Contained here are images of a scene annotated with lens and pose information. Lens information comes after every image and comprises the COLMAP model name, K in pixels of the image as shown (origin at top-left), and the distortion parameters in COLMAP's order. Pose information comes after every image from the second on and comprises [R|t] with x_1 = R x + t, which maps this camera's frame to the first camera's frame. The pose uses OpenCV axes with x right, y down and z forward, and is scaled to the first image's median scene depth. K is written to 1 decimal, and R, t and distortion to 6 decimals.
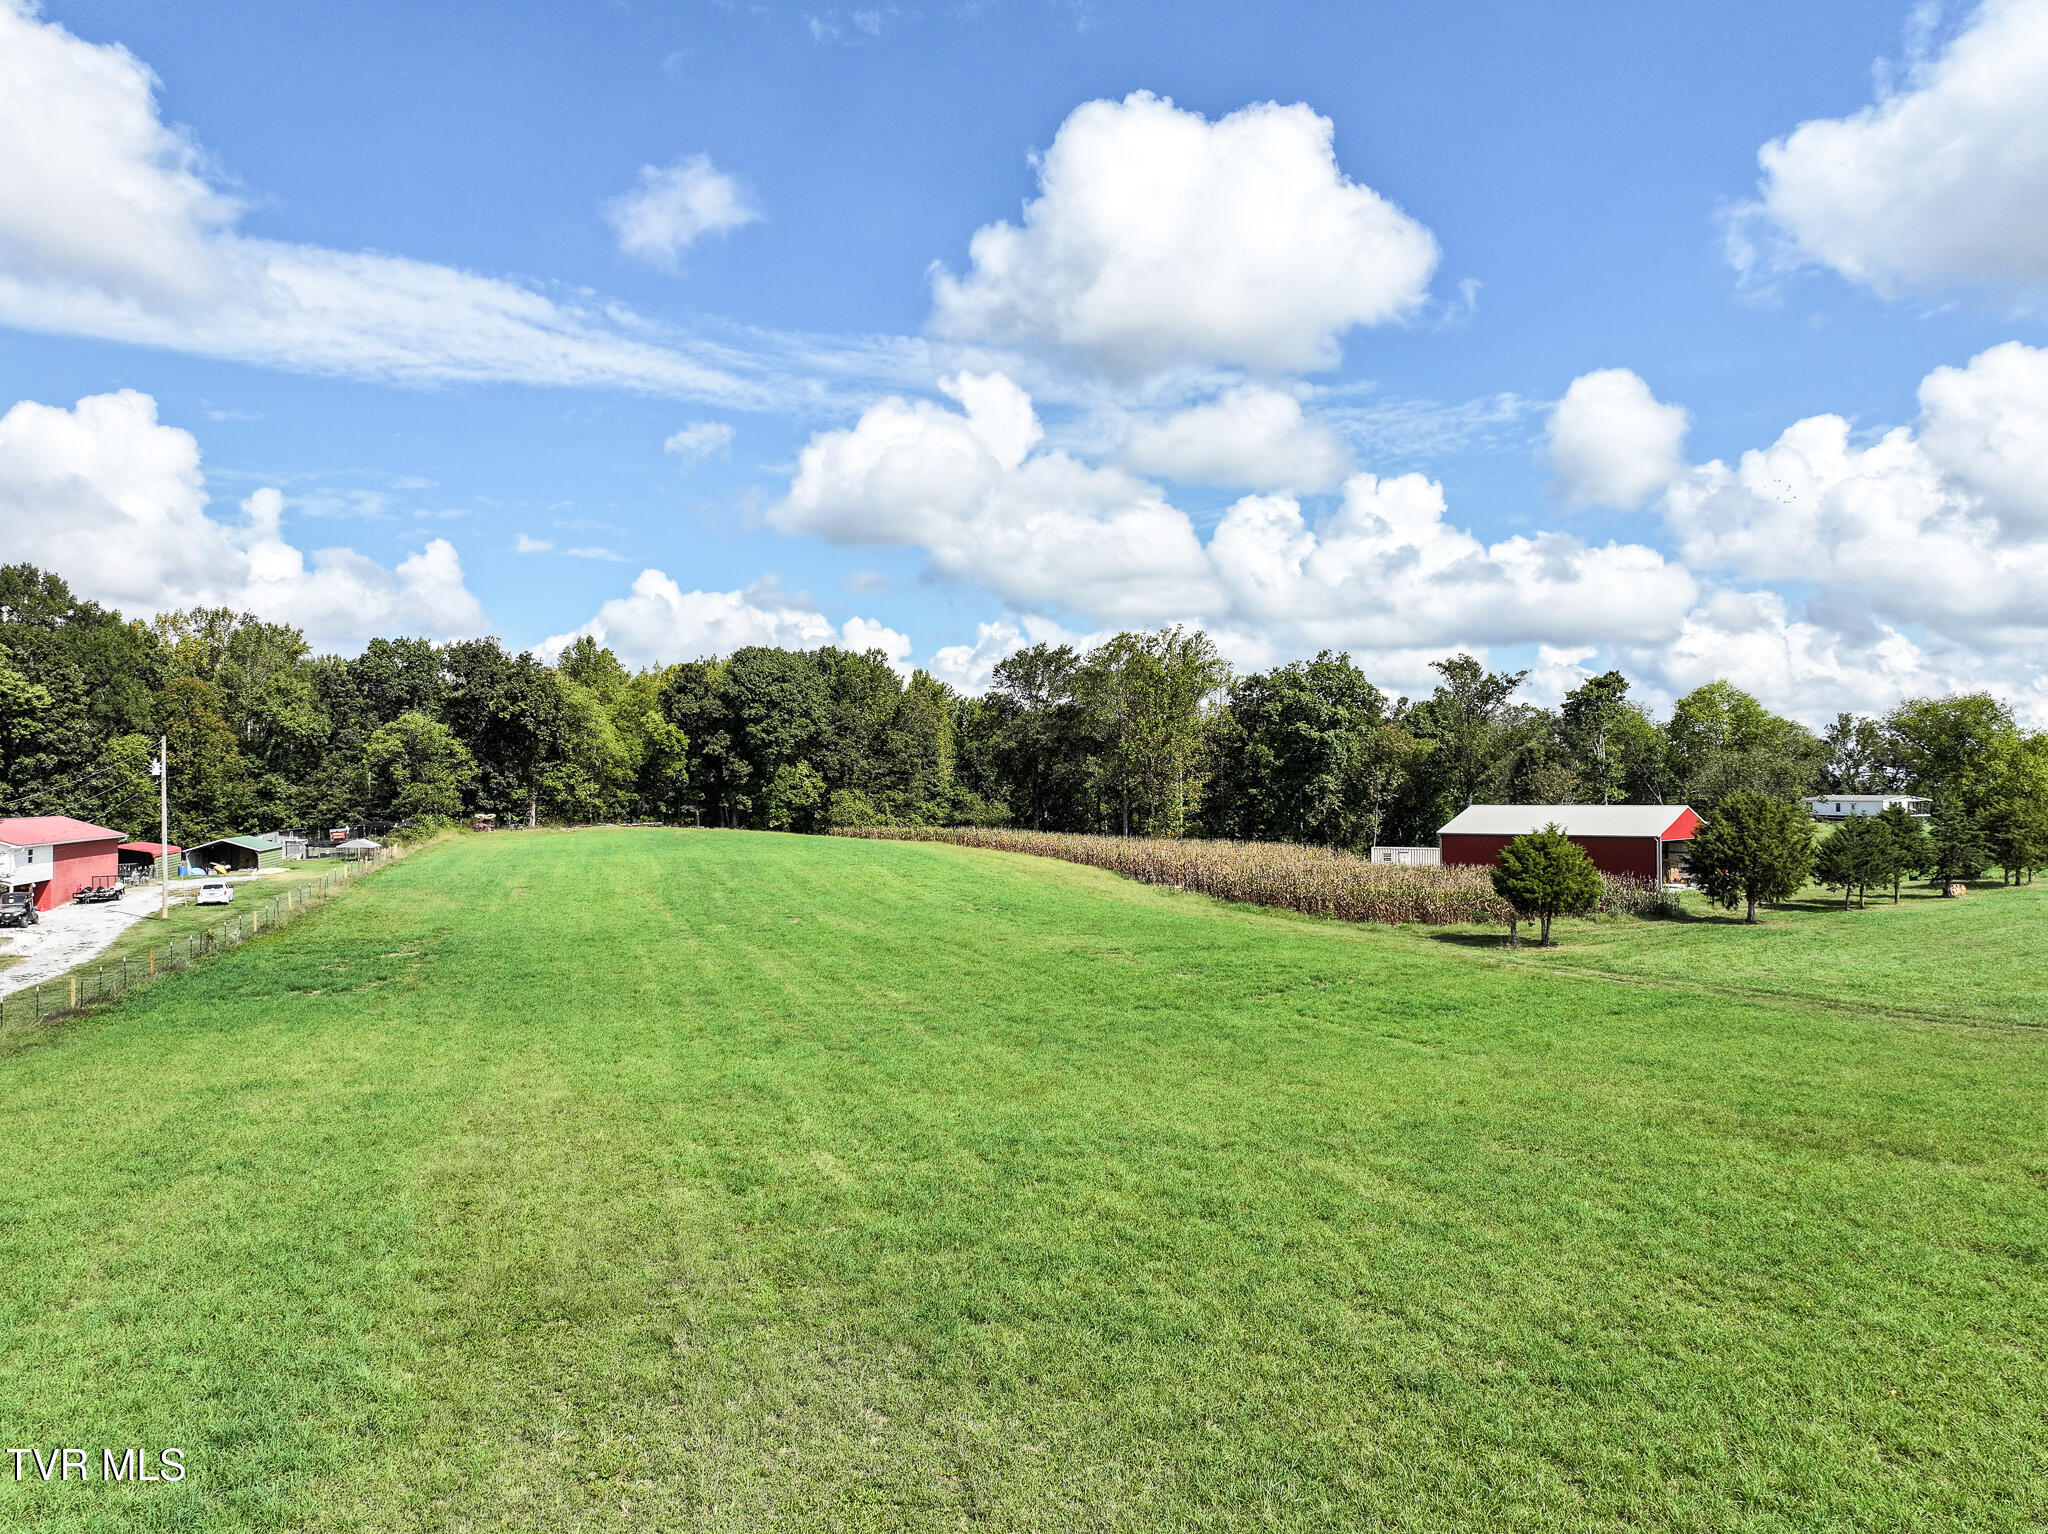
lens RADIAL K [[1434.2, 0, 1030.3], [0, 1434.2, 756.8], [0, 0, 1]] dist [0.000921, 0.018269]
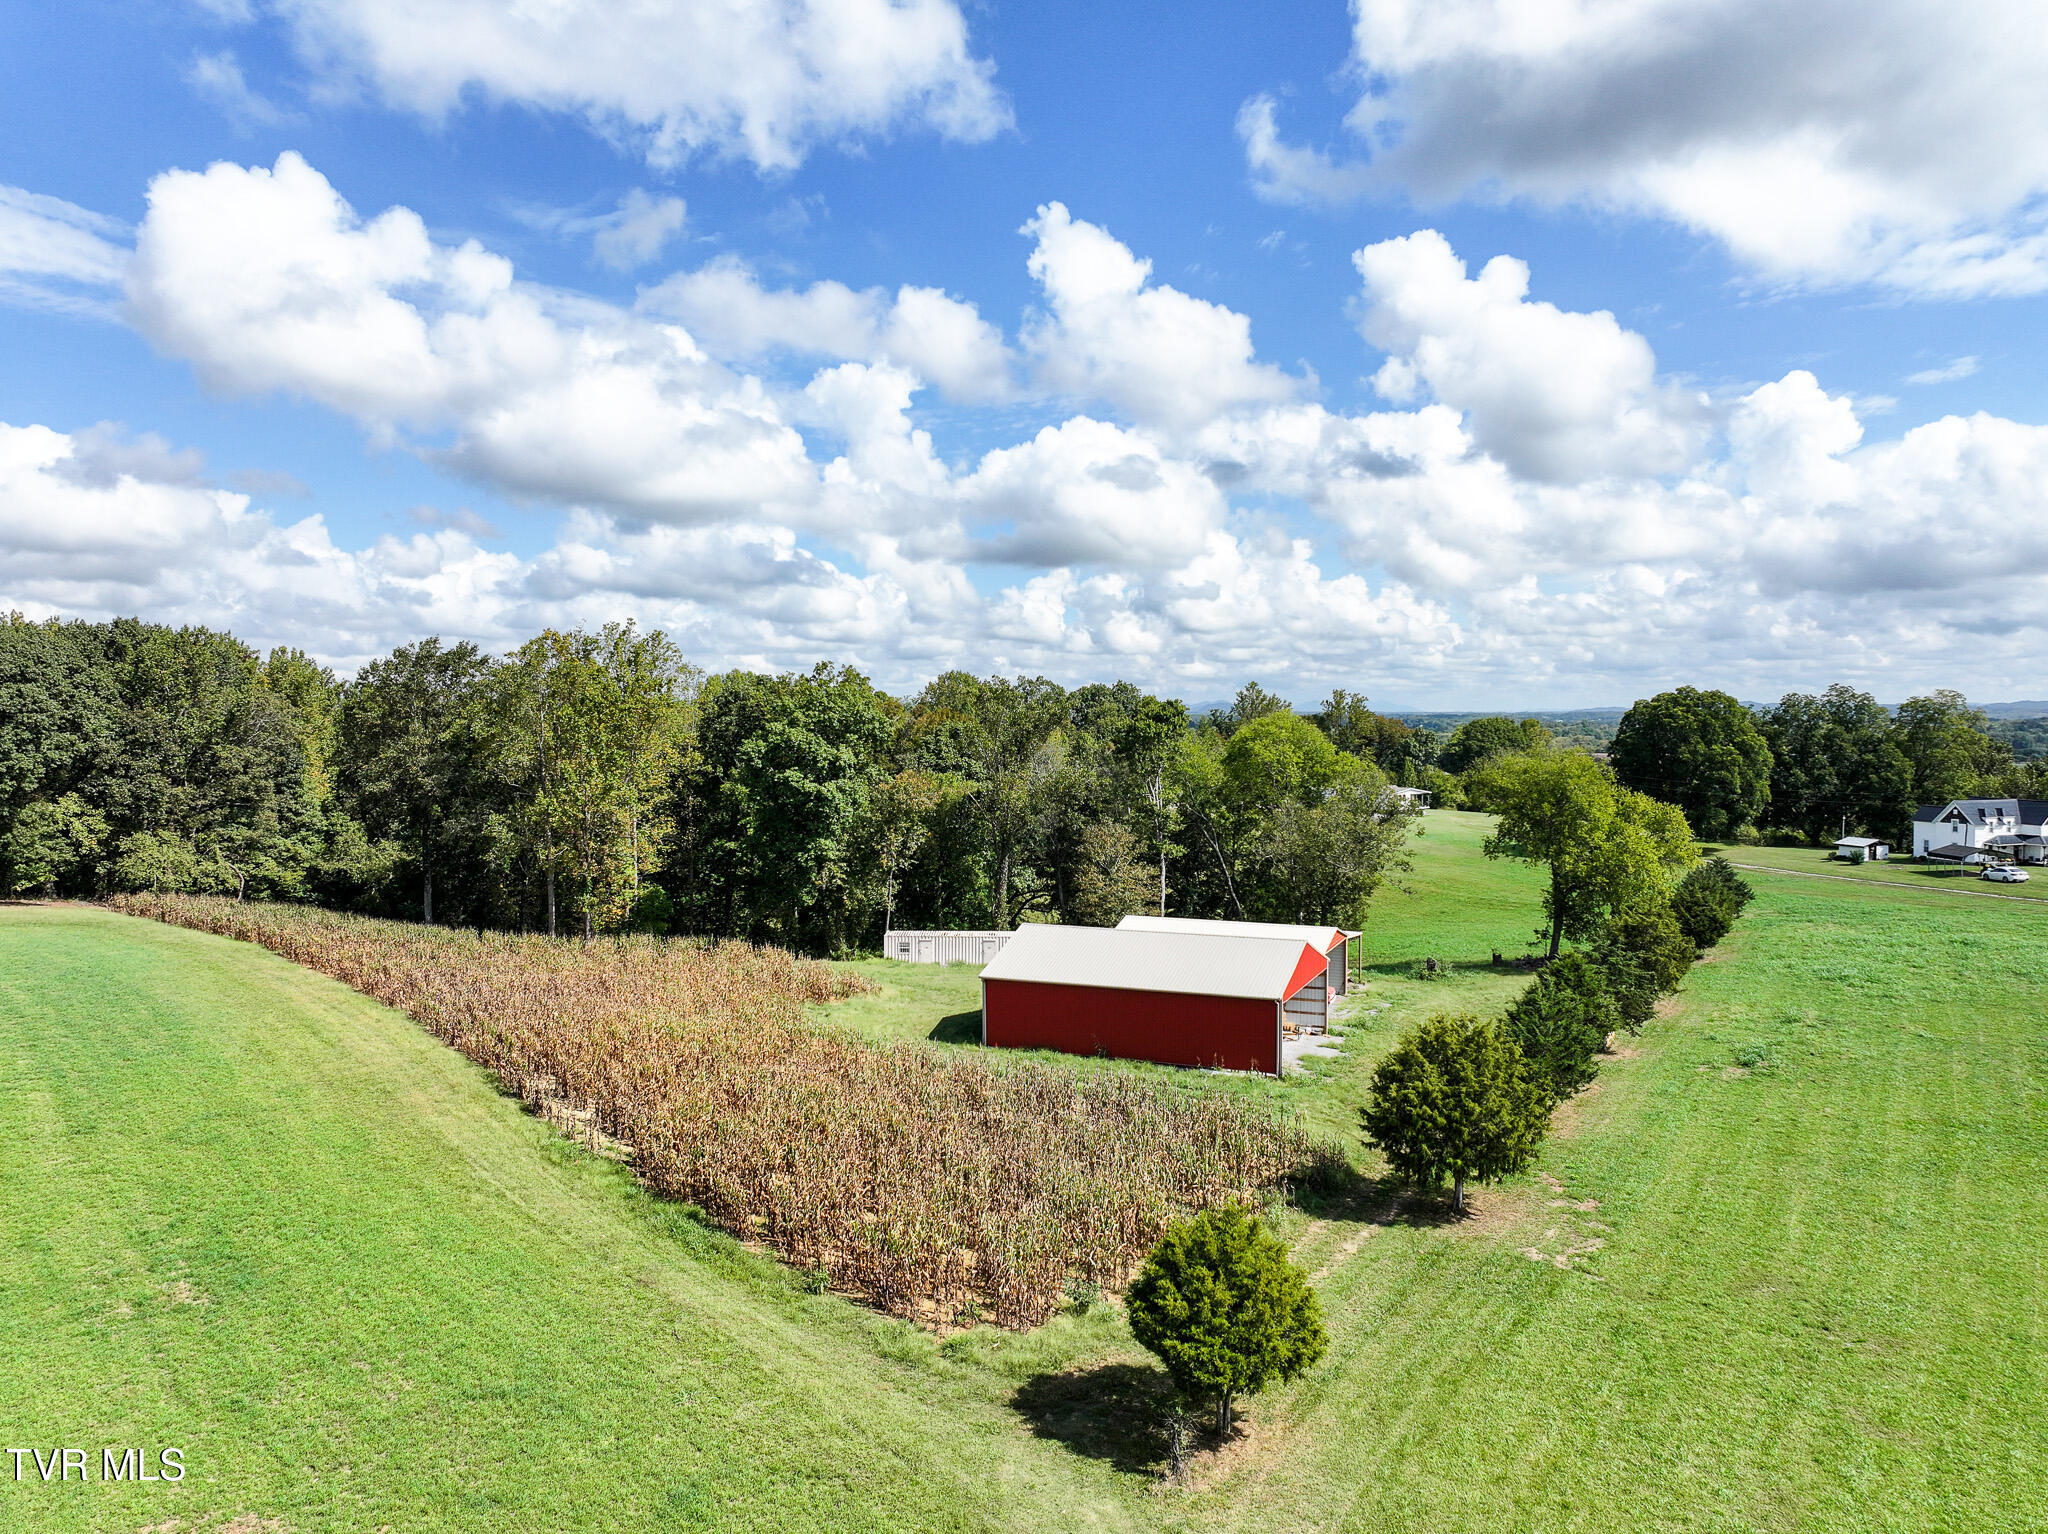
lens RADIAL K [[1438.7, 0, 1028.9], [0, 1438.7, 765.2], [0, 0, 1]] dist [-0.004094, 0.019503]
pose [[0.942565, -0.012072, 0.333805, 0.050391], [-0.008140, 0.998220, 0.059085, -0.063954], [-0.333924, -0.058409, 0.940788, 0.232640]]
